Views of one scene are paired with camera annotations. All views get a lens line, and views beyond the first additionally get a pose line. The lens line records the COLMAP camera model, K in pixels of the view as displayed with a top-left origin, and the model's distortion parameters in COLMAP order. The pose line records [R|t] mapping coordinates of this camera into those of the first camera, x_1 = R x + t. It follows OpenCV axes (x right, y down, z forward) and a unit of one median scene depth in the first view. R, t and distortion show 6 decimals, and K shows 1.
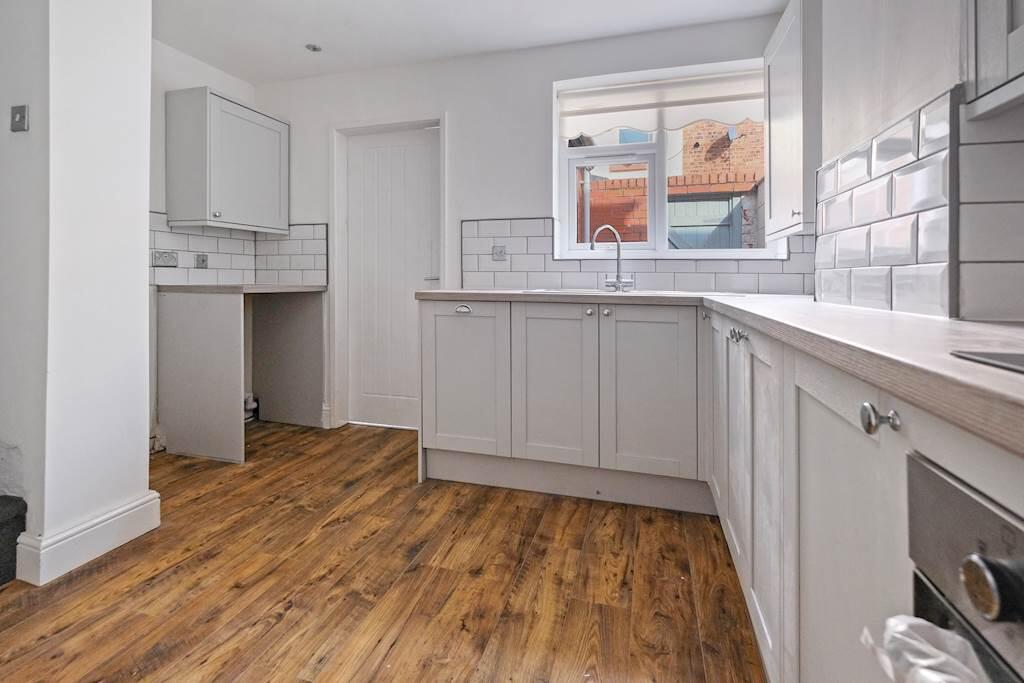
lens RADIAL K [[473.7, 0, 512.0], [0, 473.7, 274.0], [0, 0, 1]] dist [0.001602, -0.002345]
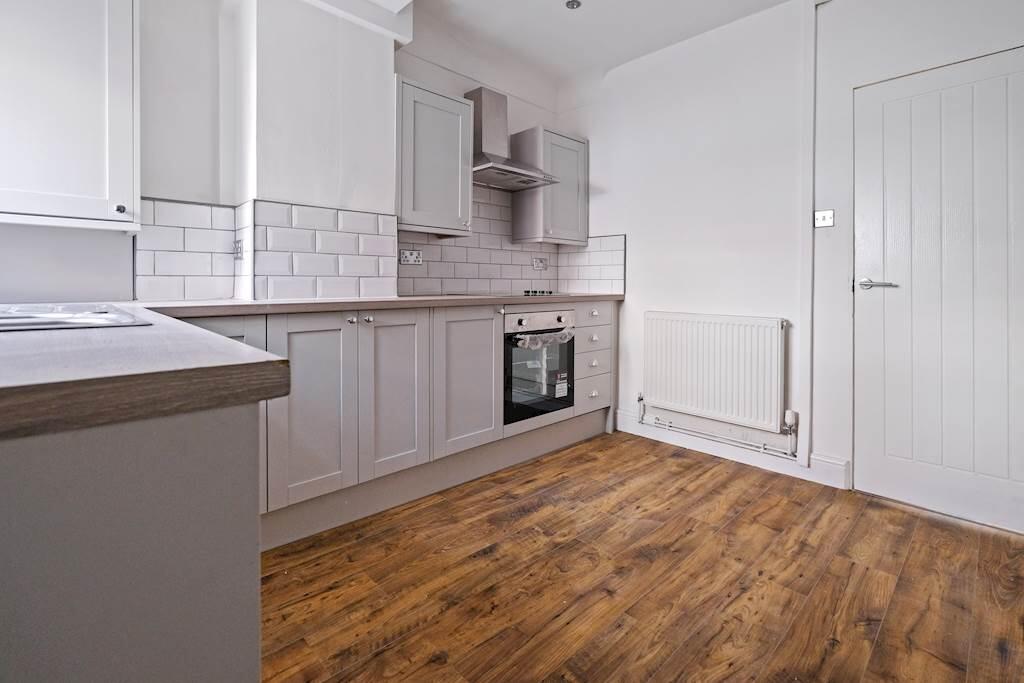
lens RADIAL K [[473.7, 0, 508.5], [0, 473.7, 289.8], [0, 0, 1]] dist [0.001602, -0.002345]
pose [[-0.861453, -0.019826, 0.507450, -0.523919], [-0.014976, 0.999795, 0.013639, 0.001516], [-0.507616, 0.004149, -0.861573, 1.502269]]
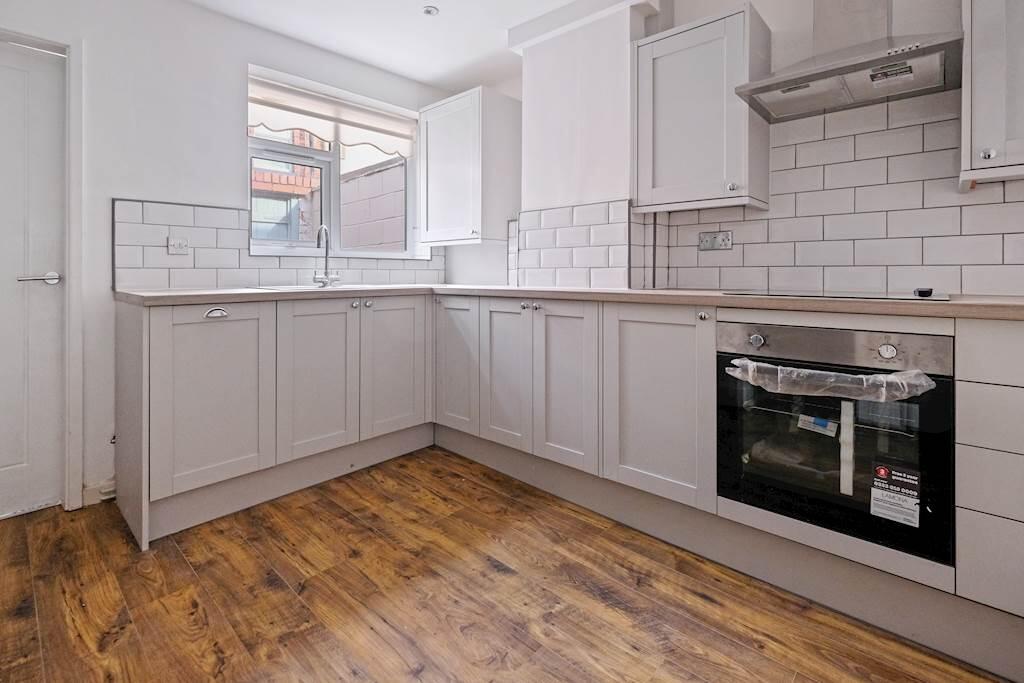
lens RADIAL K [[473.7, 0, 505.3], [0, 473.7, 270.0], [0, 0, 1]] dist [0.001602, -0.002345]
pose [[0.454155, -0.002808, 0.890918, -0.802140], [-0.000946, 0.999993, 0.003634, -0.008158], [-0.890922, -0.002493, 0.454149, 0.205939]]
